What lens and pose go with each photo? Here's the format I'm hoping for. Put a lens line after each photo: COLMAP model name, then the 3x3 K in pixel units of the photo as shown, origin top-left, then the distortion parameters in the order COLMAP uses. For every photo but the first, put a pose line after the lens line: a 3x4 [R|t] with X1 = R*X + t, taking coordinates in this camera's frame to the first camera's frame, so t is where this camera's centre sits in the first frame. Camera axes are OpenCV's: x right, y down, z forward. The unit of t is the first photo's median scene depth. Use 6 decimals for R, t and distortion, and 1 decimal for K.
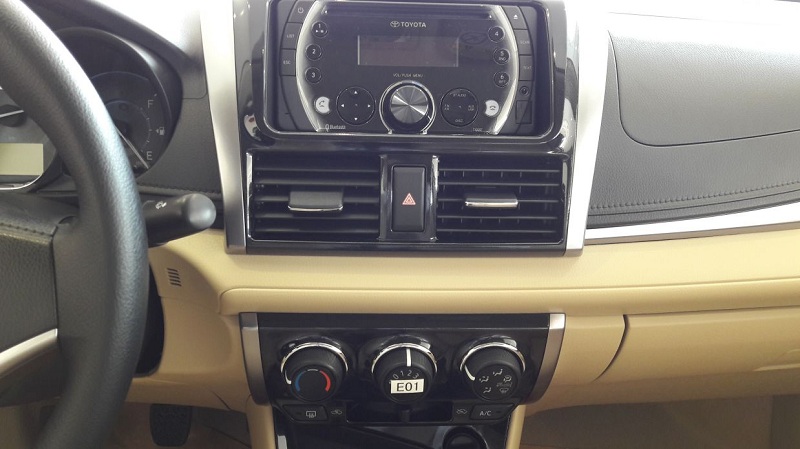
lens RADIAL K [[669.0, 0, 409.5], [0, 669.0, 249.5], [0, 0, 1]] dist [0.062456, -0.090107]
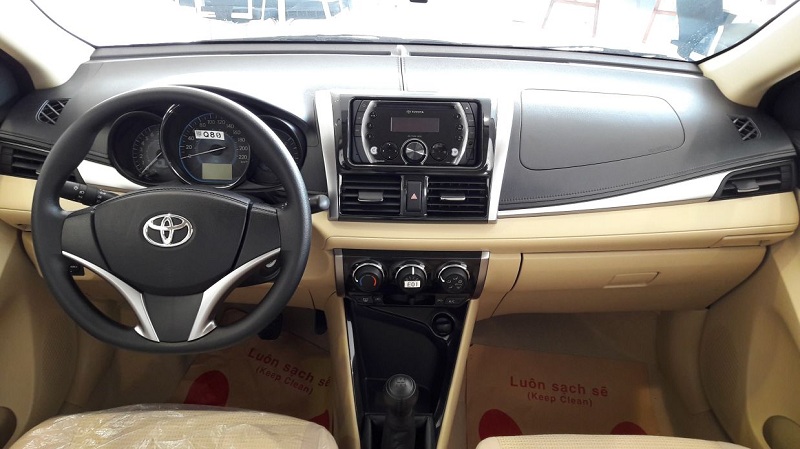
lens RADIAL K [[669.0, 0, 399.3], [0, 669.0, 226.2], [0, 0, 1]] dist [0.062456, -0.090107]
pose [[0.998453, 0.011957, -0.054300, 0.066754], [-0.011548, 0.999903, 0.007845, 0.004765], [0.054388, -0.007206, 0.998494, -1.092832]]
